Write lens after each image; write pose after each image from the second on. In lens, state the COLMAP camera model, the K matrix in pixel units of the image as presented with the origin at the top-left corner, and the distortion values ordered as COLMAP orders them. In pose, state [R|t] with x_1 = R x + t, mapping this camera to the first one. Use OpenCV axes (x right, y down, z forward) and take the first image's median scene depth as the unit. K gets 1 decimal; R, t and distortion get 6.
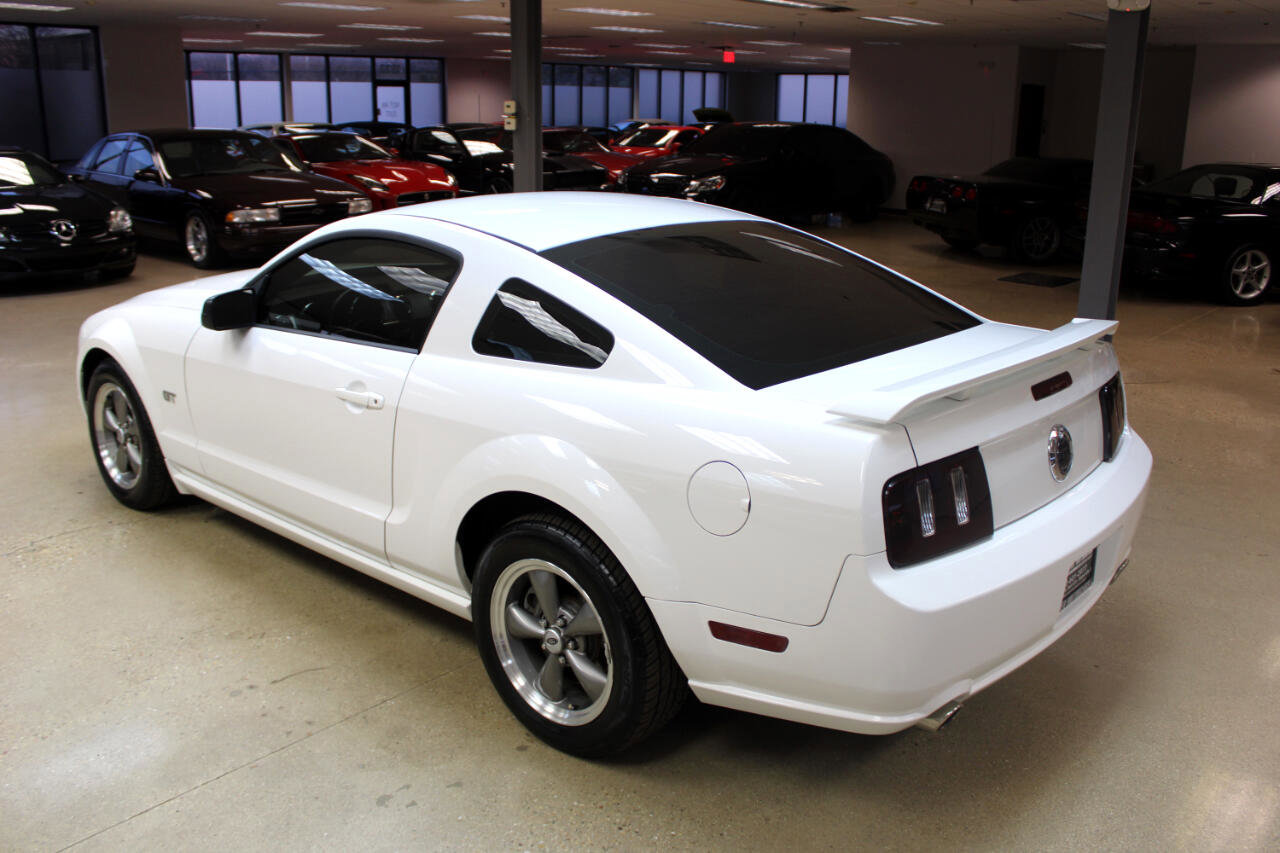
lens RADIAL K [[1124.3, 0, 640.0], [0, 1124.3, 426.5], [0, 0, 1]] dist [-0.154464, 0.155303]
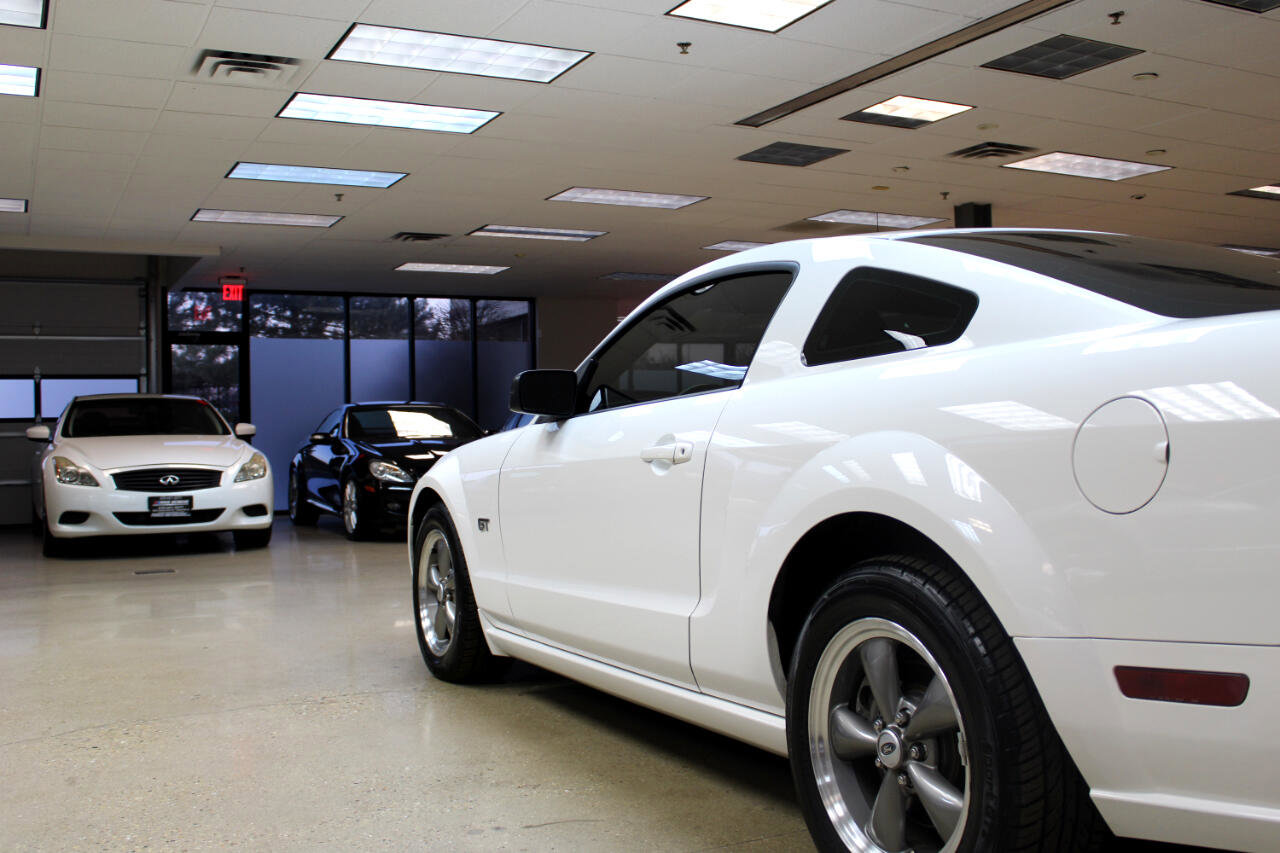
lens RADIAL K [[1274.9, 0, 638.8], [0, 1274.9, 422.5], [0, 0, 1]] dist [-0.130492, 0.143086]
pose [[0.925898, -0.035477, -0.376104, 0.069617], [-0.074564, 0.958833, -0.274006, 0.212533], [0.370342, 0.281745, 0.885136, 0.215966]]
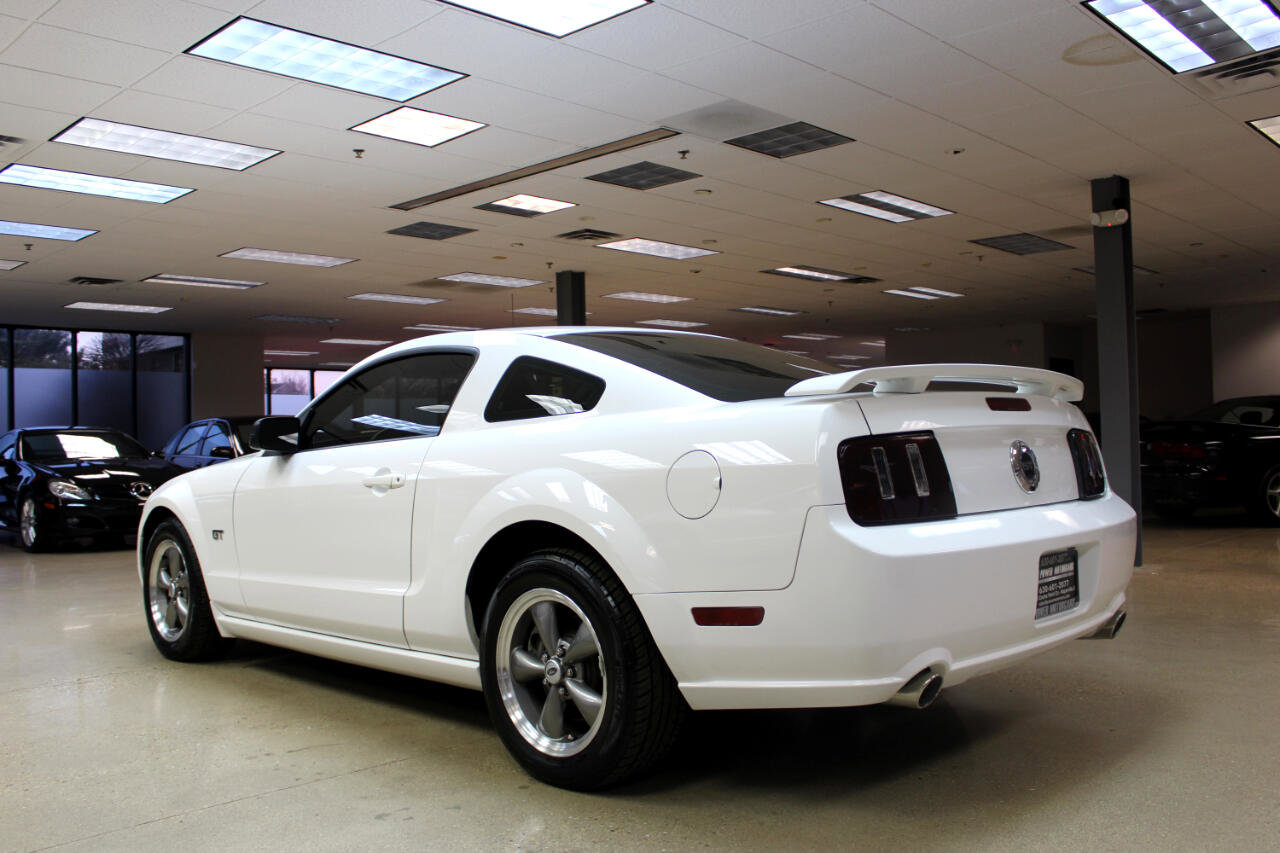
lens RADIAL K [[1118.5, 0, 634.3], [0, 1118.5, 428.5], [0, 0, 1]] dist [-0.148851, 0.140183]
pose [[0.997554, -0.038070, -0.058628, 0.063597], [0.019316, 0.956155, -0.292224, 0.266405], [0.067182, 0.290377, 0.954551, -0.042986]]
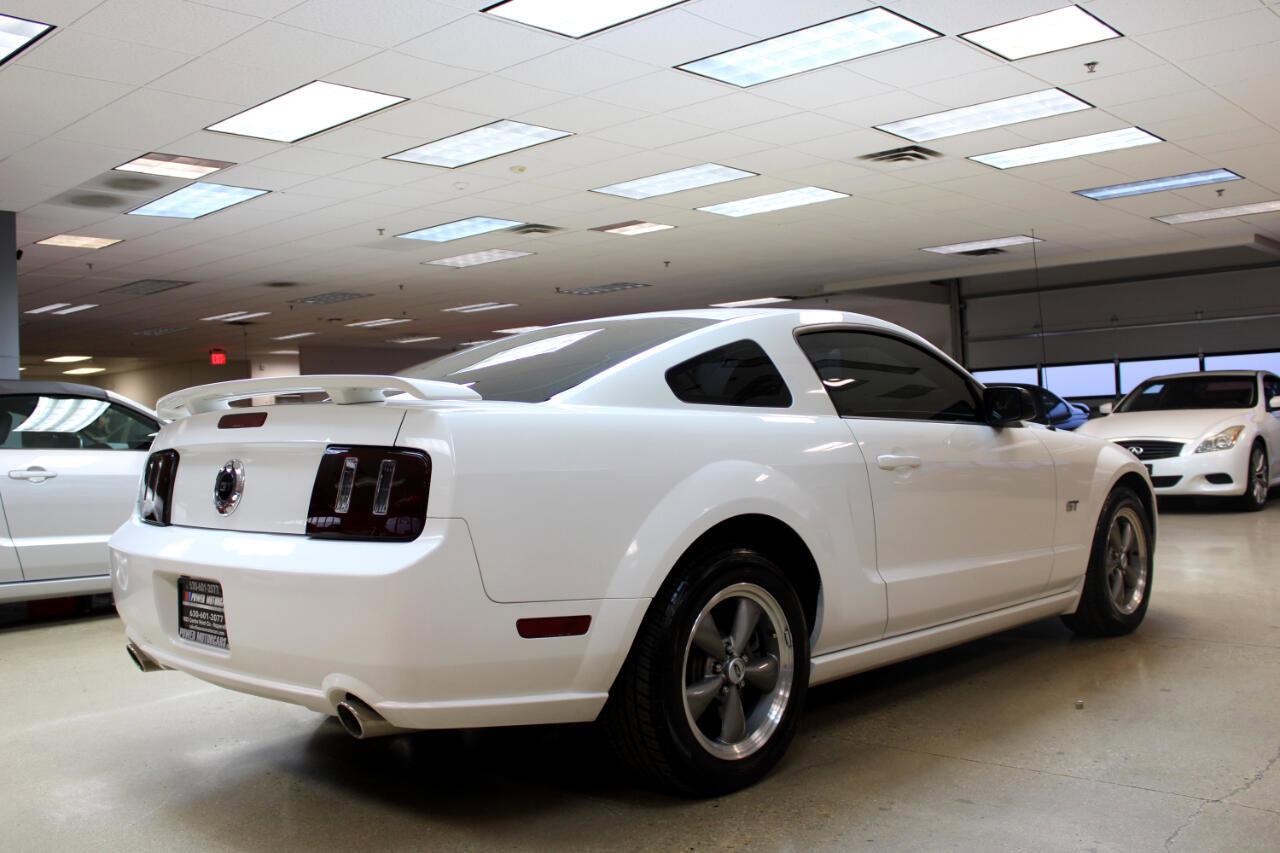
lens RADIAL K [[1190.3, 0, 640.0], [0, 1190.3, 426.5], [0, 0, 1]] dist [-0.134802, 0.122530]
pose [[-0.034363, -0.014119, -0.999310, 1.314410], [-0.246161, 0.969215, -0.005229, -0.106675], [0.968620, 0.245812, -0.036781, 1.272464]]
